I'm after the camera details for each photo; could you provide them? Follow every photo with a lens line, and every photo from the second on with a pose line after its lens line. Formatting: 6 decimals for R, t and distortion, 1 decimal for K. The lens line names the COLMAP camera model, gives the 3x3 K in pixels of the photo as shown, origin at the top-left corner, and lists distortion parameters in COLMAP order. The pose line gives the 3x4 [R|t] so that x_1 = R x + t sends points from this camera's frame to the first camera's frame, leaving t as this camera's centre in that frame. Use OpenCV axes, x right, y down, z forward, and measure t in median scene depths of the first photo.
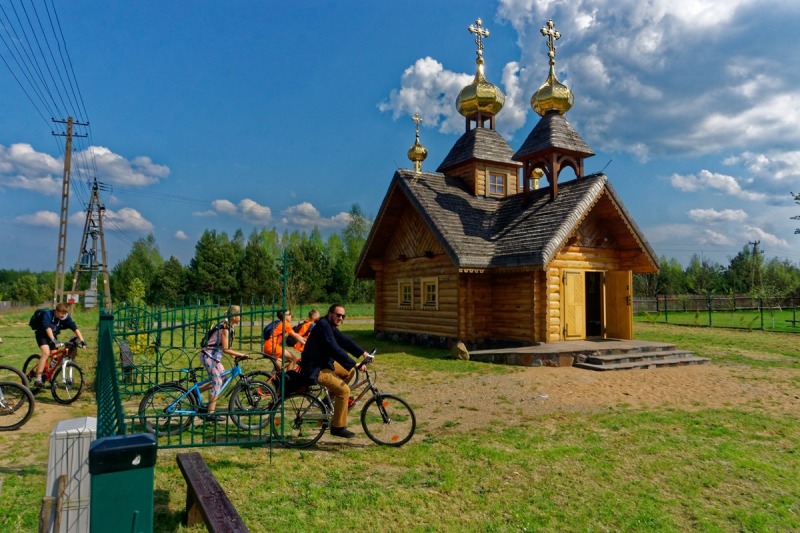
lens RADIAL K [[534.2, 0, 400.0], [0, 534.2, 266.5], [0, 0, 1]] dist [0.003813, 0.004899]
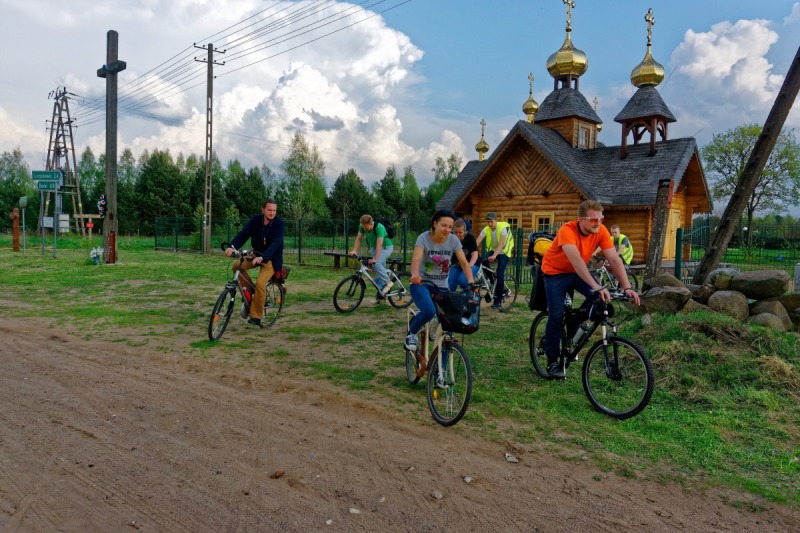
lens RADIAL K [[534.2, 0, 400.0], [0, 534.2, 266.5], [0, 0, 1]] dist [0.003813, 0.004899]
pose [[0.962964, -0.007087, 0.269538, -0.593538], [-0.027614, 0.991806, 0.124734, 0.001156], [-0.268213, -0.127558, 0.954877, -0.118300]]
